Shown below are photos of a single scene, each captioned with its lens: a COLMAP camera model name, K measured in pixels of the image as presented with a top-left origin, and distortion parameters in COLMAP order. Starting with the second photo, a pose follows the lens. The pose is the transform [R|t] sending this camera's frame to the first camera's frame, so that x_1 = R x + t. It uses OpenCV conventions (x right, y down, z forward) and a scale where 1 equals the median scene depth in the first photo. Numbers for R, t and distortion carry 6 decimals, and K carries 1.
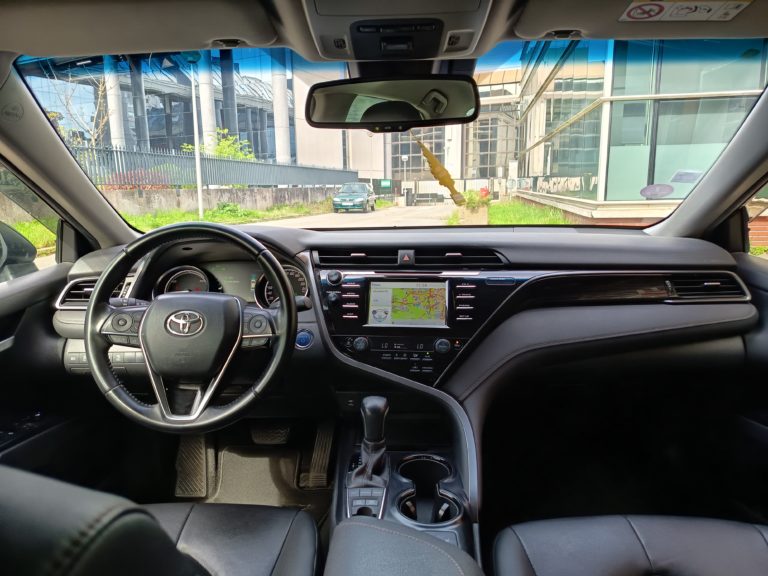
lens RADIAL K [[533.2, 0, 375.9], [0, 533.2, 285.7], [0, 0, 1]] dist [0.048928, -0.053871]
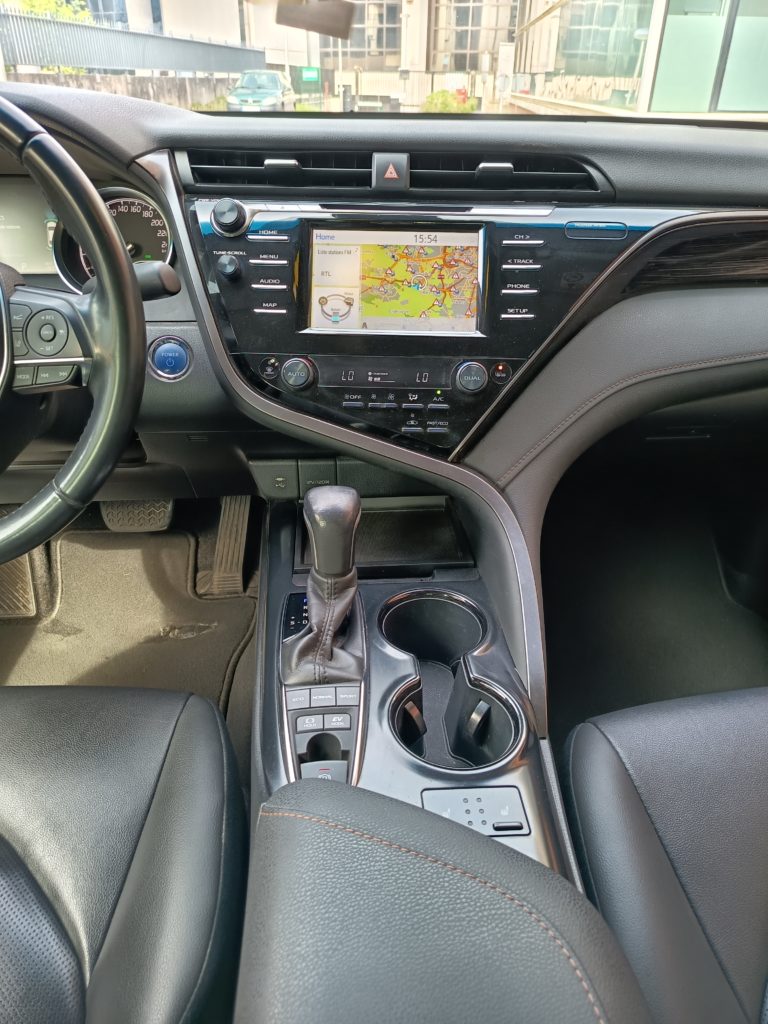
lens RADIAL K [[711.0, 0, 387.6], [0, 711.0, 509.1], [0, 0, 1]] dist [0.048928, -0.053871]
pose [[0.993331, -0.029681, 0.111408, -0.020452], [-0.010404, 0.939276, 0.343006, 0.006316], [-0.114823, -0.341878, 0.932703, 0.337259]]
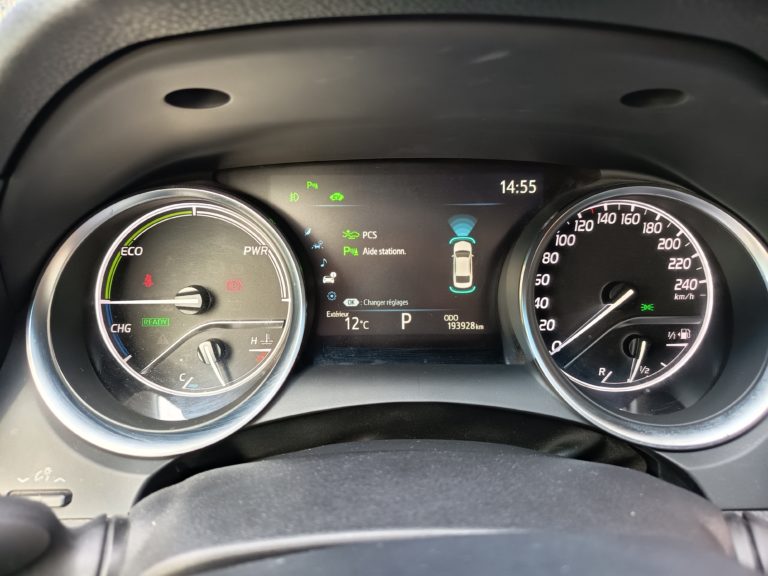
lens RADIAL K [[533.2, 0, 381.5], [0, 533.2, 287.2], [0, 0, 1]] dist [0.048928, -0.053871]
pose [[0.999446, -0.001198, 0.033264, -0.296857], [-0.006812, 0.970835, 0.239653, -0.053270], [-0.032581, -0.239747, 0.970289, 0.824244]]
